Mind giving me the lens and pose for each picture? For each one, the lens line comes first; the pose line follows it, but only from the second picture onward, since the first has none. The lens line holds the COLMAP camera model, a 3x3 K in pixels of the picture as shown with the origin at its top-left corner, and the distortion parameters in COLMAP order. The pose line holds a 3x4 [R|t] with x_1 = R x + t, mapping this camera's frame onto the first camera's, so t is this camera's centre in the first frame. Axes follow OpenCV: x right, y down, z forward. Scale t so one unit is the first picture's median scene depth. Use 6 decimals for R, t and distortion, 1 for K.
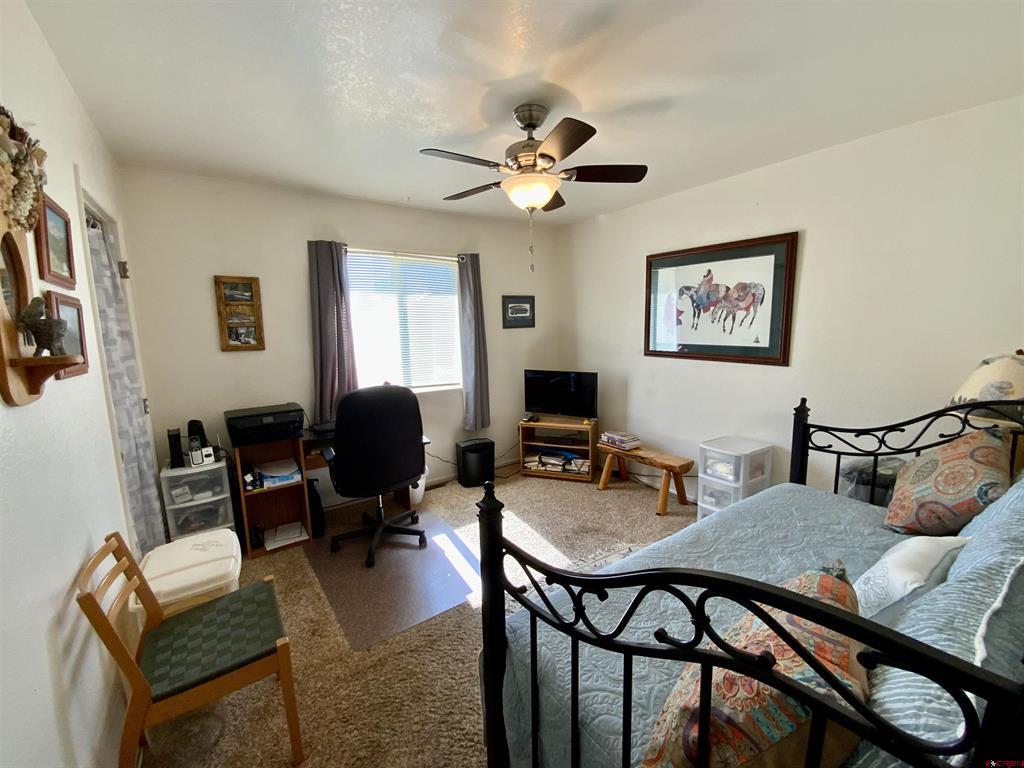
lens RADIAL K [[415.8, 0, 508.4], [0, 415.8, 388.6], [0, 0, 1]] dist [0.006800, -0.005850]
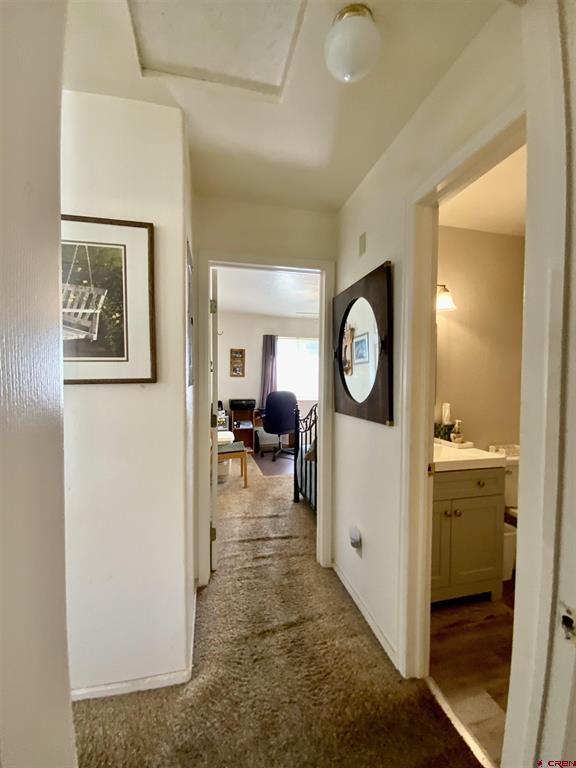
lens RADIAL K [[311.8, 0, 287.3], [0, 311.8, 386.8], [0, 0, 1]] dist [0.006800, -0.005850]
pose [[0.935295, 0.054249, -0.349687, 0.364568], [-0.084039, 0.993960, -0.070577, 0.088355], [0.343746, 0.095398, 0.934204, -0.752475]]
